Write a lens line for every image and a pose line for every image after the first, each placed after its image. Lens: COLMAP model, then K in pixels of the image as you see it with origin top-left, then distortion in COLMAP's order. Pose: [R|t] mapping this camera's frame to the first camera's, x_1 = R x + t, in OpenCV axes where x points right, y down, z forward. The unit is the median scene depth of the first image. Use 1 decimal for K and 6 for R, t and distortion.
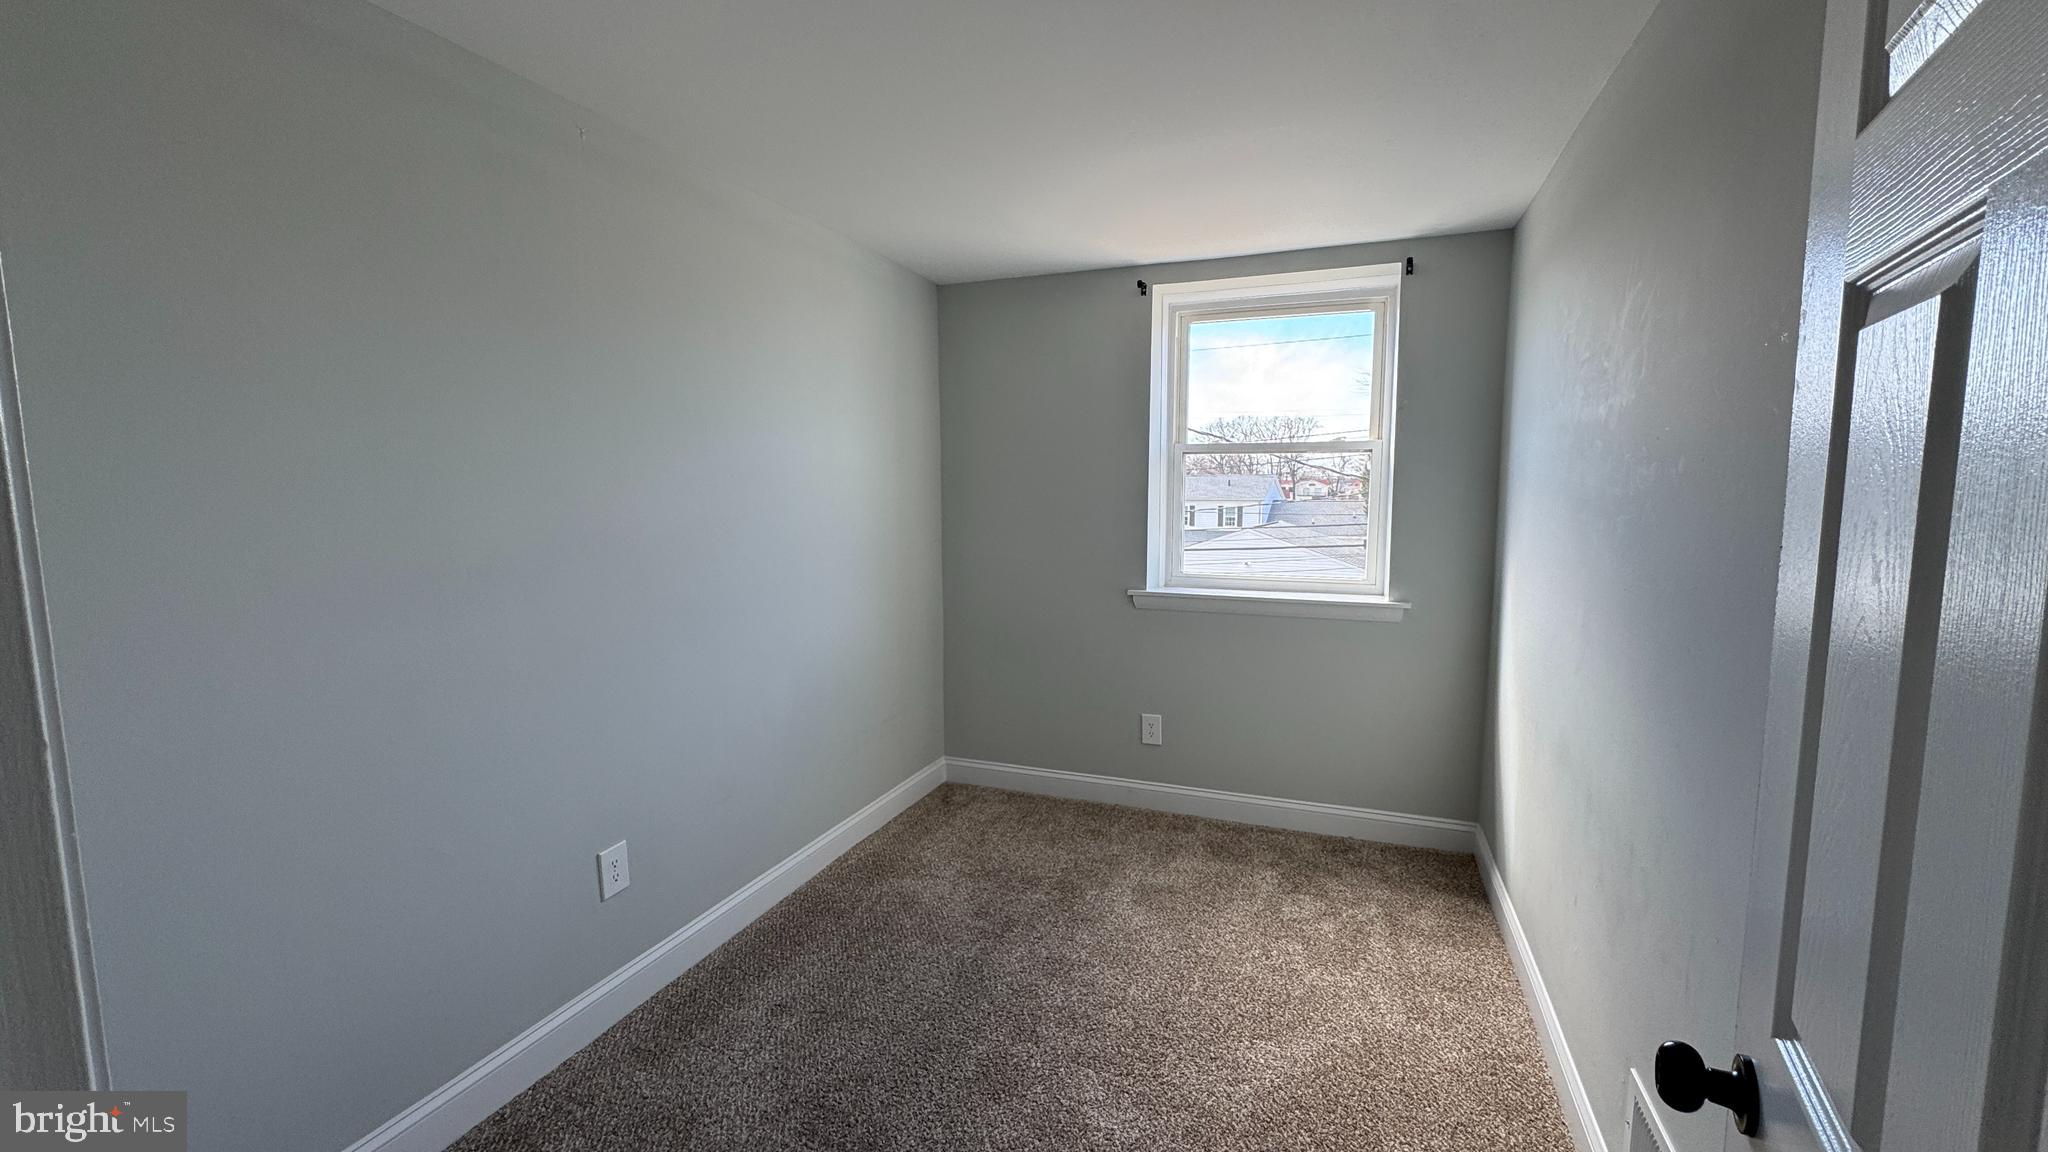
lens RADIAL K [[818.2, 0, 1024.4], [0, 818.2, 580.2], [0, 0, 1]] dist [-0.007946, 0.000825]
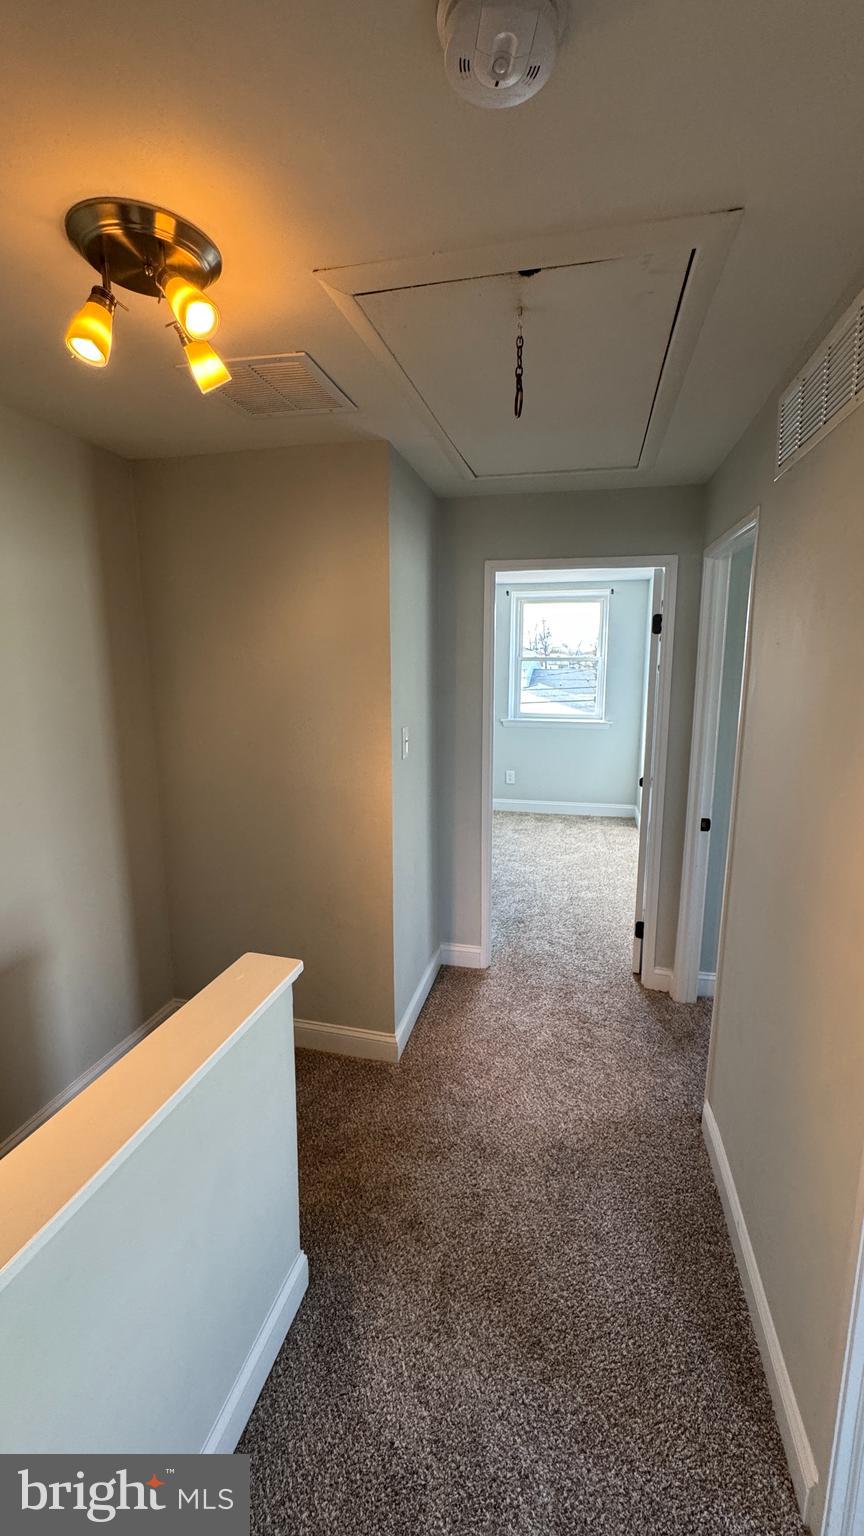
lens RADIAL K [[613.6, 0, 428.5], [0, 613.6, 774.4], [0, 0, 1]] dist [-0.007946, 0.000825]
pose [[0.991238, -0.024770, 0.129747, -0.449461], [0.015049, 0.997042, 0.075376, 0.049713], [-0.131230, -0.072763, 0.988678, -1.068396]]
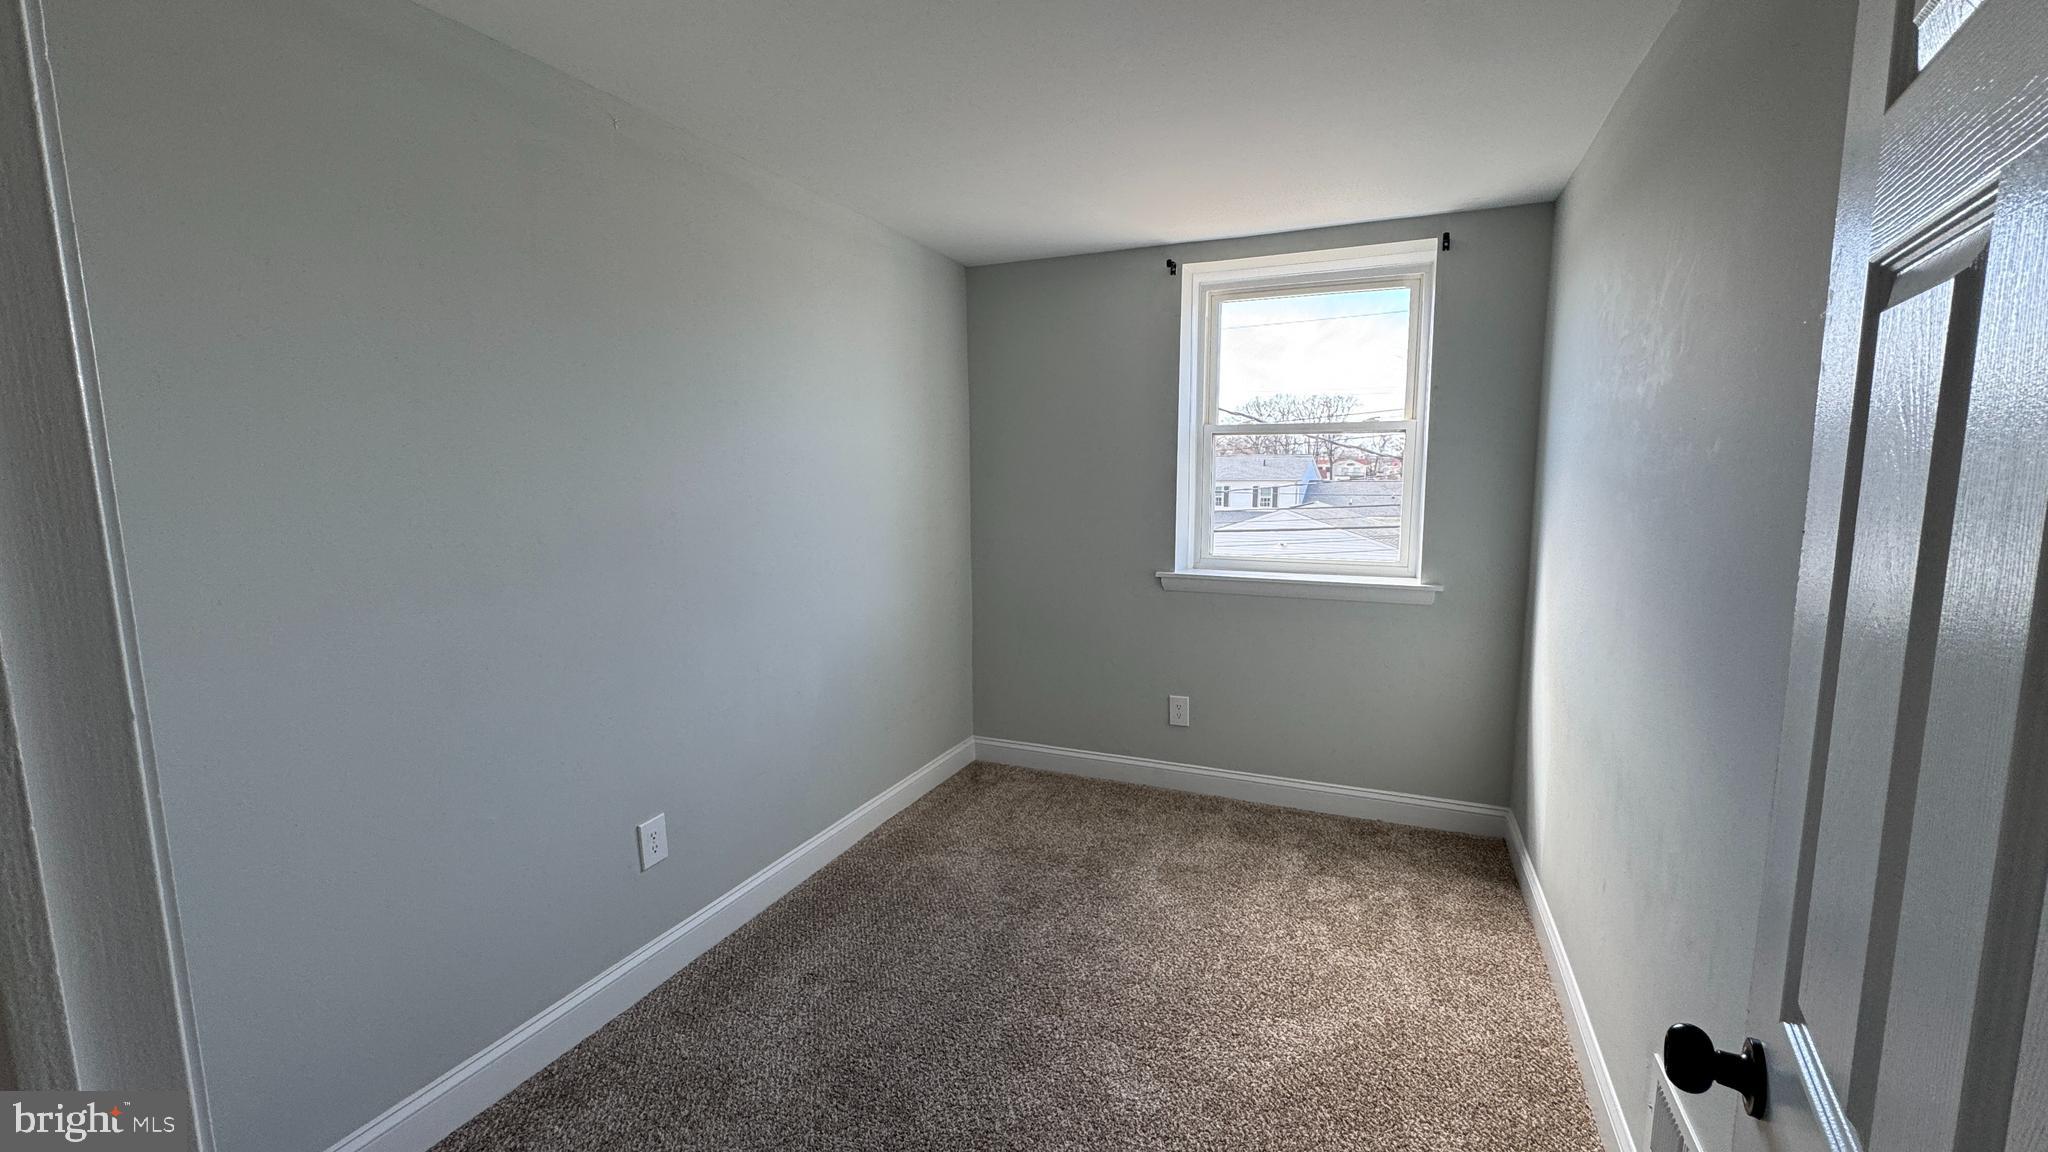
lens RADIAL K [[818.2, 0, 1024.9], [0, 818.2, 580.8], [0, 0, 1]] dist [-0.007946, 0.000825]
pose [[0.999214, 0.002162, -0.039578, 0.007831], [-0.001220, 0.999716, 0.023820, -0.001137], [0.039618, -0.023753, 0.998933, -0.008005]]
